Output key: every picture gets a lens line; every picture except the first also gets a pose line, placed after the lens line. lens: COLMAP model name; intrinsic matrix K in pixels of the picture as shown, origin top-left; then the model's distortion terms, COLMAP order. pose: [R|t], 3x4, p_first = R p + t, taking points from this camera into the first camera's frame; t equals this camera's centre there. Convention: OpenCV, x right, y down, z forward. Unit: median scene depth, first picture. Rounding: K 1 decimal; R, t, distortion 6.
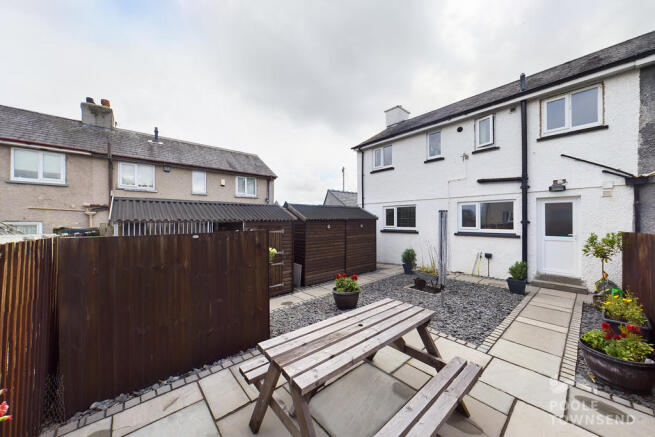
lens RADIAL K [[230.7, 0, 333.1], [0, 230.7, 219.2], [0, 0, 1]] dist [-0.000135, 0.000037]
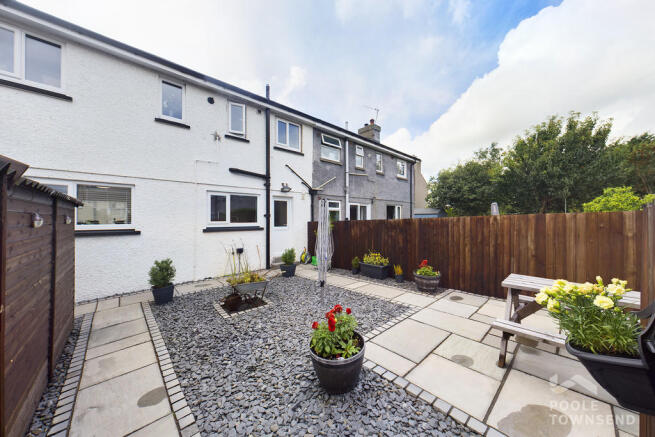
lens RADIAL K [[230.7, 0, 333.0], [0, 230.7, 215.5], [0, 0, 1]] dist [-0.000135, 0.000037]
pose [[-0.038173, -0.000019, 0.999271, -0.320222], [-0.012378, 0.999923, -0.000454, 0.009459], [-0.999195, -0.012386, -0.038170, 0.707124]]
